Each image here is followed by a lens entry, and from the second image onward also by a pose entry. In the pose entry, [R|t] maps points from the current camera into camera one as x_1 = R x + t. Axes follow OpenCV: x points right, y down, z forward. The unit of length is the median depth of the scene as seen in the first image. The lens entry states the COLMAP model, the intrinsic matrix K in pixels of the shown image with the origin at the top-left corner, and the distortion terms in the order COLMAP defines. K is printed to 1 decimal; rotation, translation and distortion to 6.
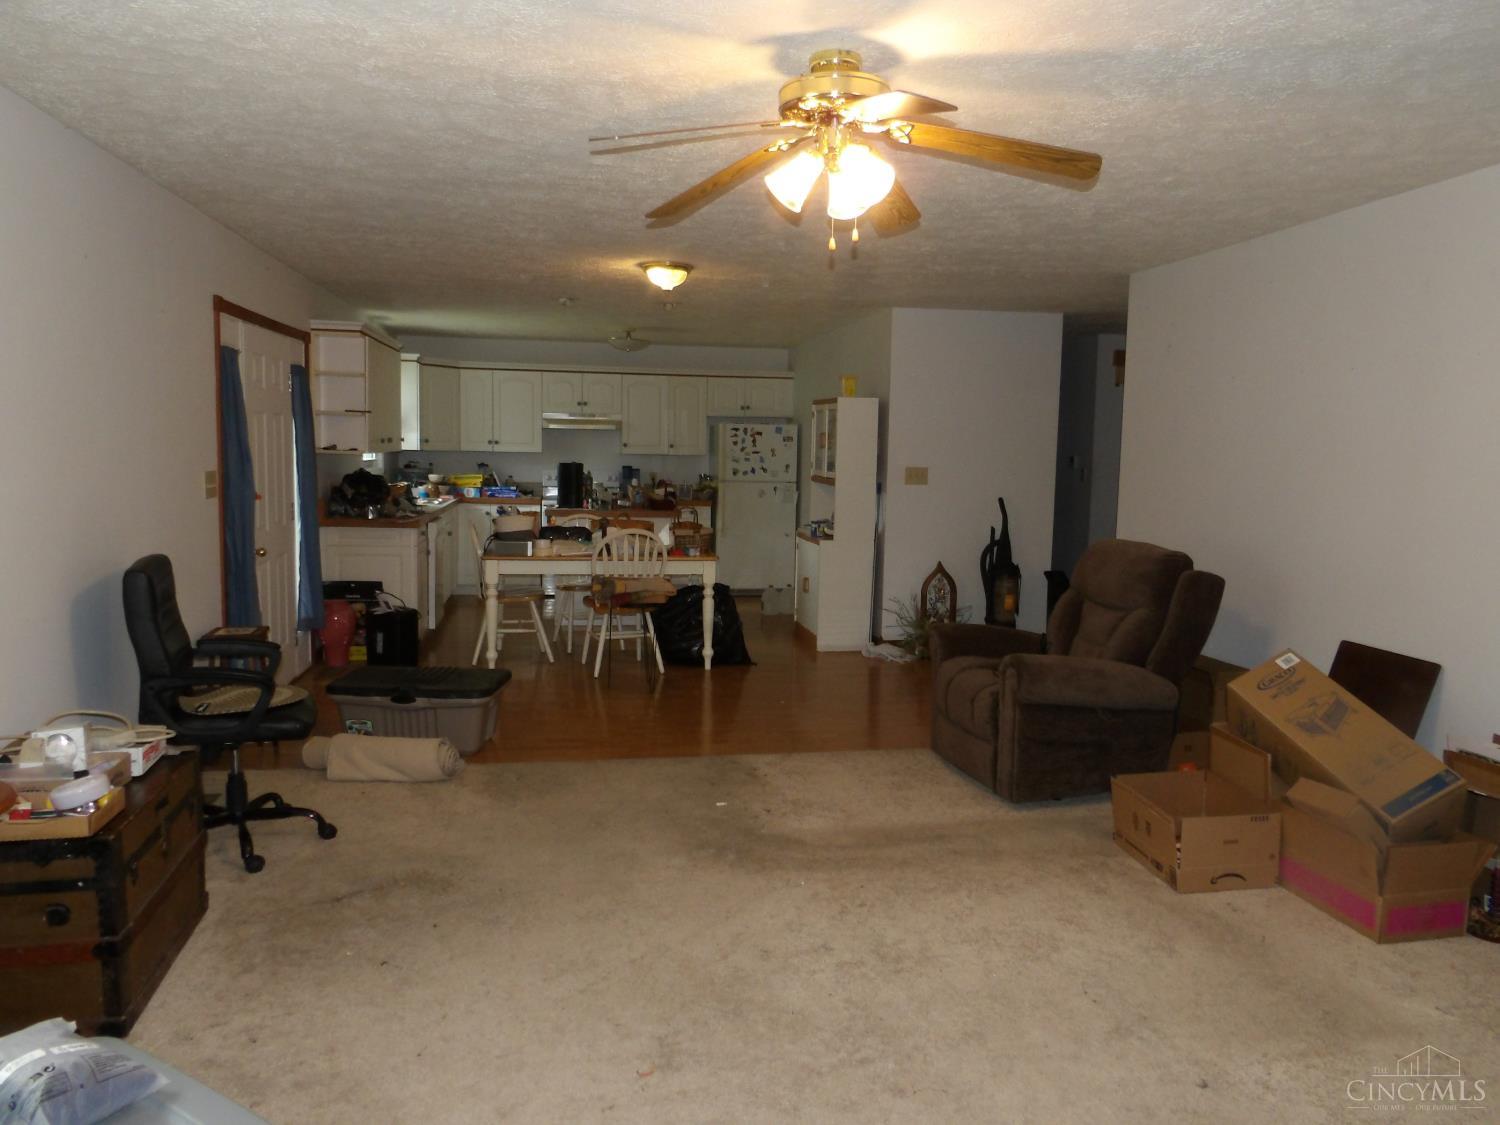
lens RADIAL K [[1079.6, 0, 753.4], [0, 1079.6, 554.6], [0, 0, 1]] dist [-0.018054, 0.024915]
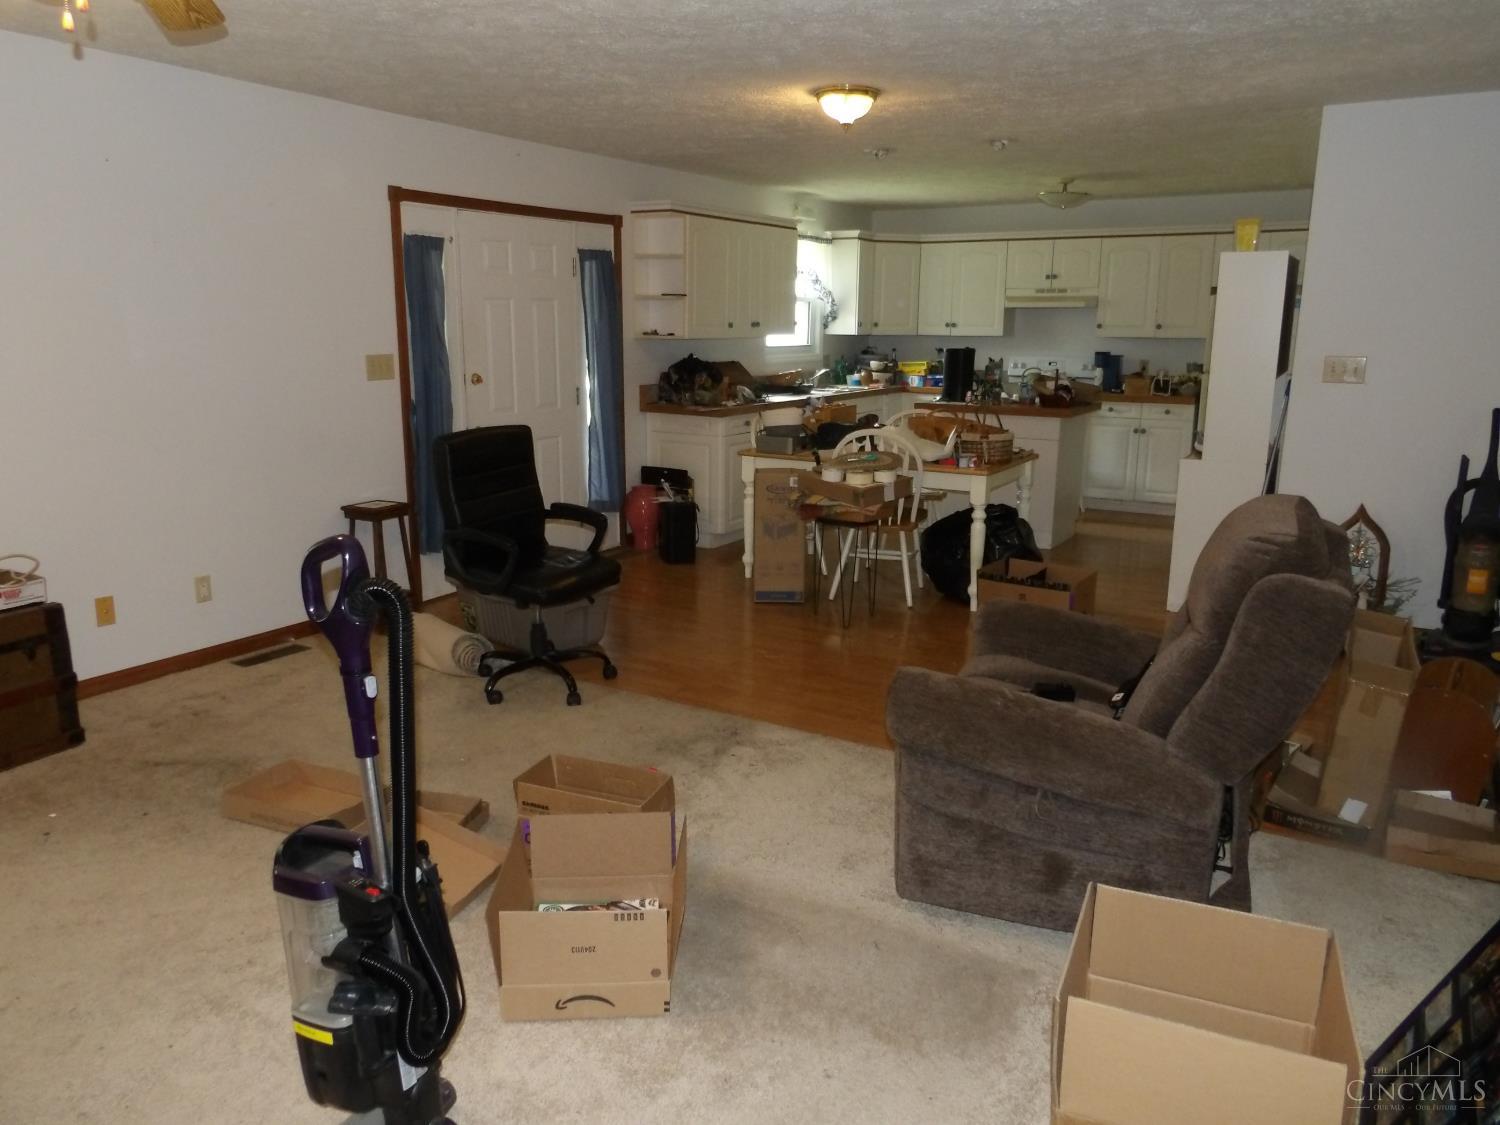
lens RADIAL K [[1079.6, 0, 751.4], [0, 1079.6, 564.4], [0, 0, 1]] dist [-0.018054, 0.024915]
pose [[0.750125, 0.131939, -0.648001, 0.328898], [-0.057857, 0.989231, 0.134442, -0.024301], [0.658761, -0.063357, 0.749680, 0.276477]]
